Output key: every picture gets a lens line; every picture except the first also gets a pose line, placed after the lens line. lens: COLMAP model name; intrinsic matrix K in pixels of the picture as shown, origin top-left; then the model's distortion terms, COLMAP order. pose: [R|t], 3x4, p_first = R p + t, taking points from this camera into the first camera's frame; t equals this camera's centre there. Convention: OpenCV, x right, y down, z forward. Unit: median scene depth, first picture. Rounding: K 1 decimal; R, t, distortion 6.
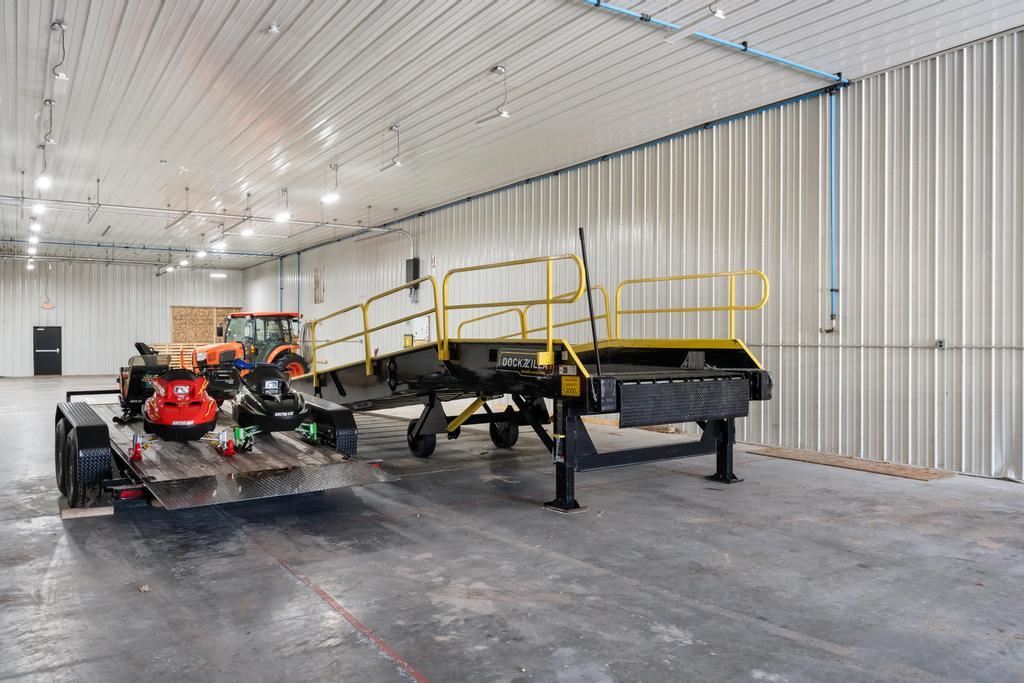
lens RADIAL K [[753.4, 0, 510.8], [0, 753.4, 342.2], [0, 0, 1]] dist [-0.000119, -0.002001]
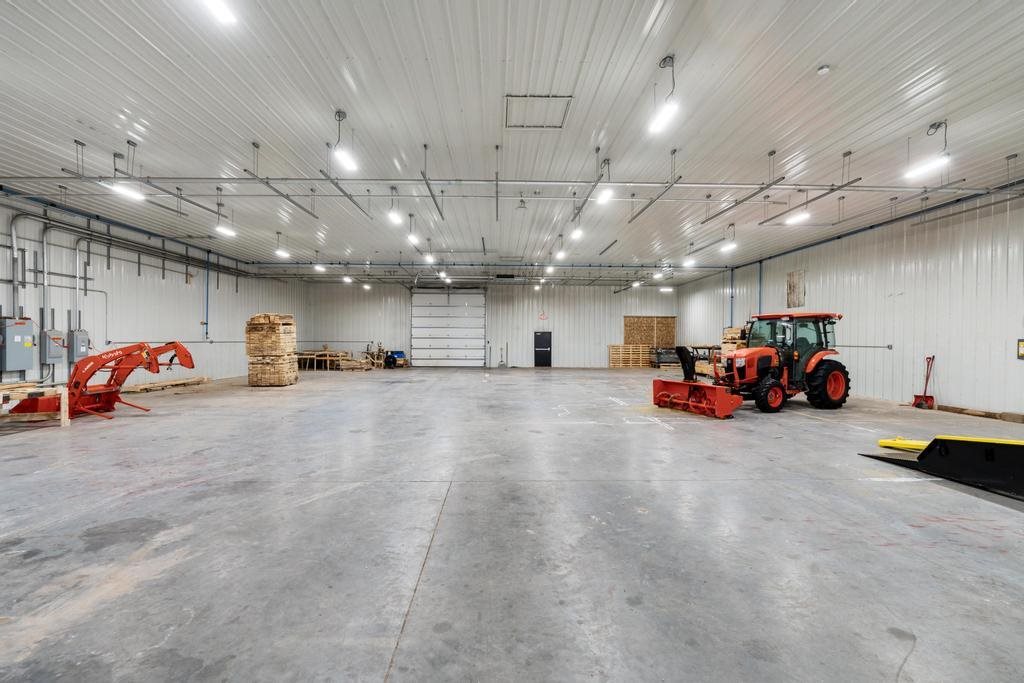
lens RADIAL K [[484.6, 0, 509.9], [0, 484.6, 340.0], [0, 0, 1]] dist [-0.002564, -0.000277]
pose [[0.854029, 0.005272, -0.520199, -0.214264], [-0.008830, 0.999951, -0.004363, -0.001813], [0.520151, 0.008319, 0.854034, 0.219925]]
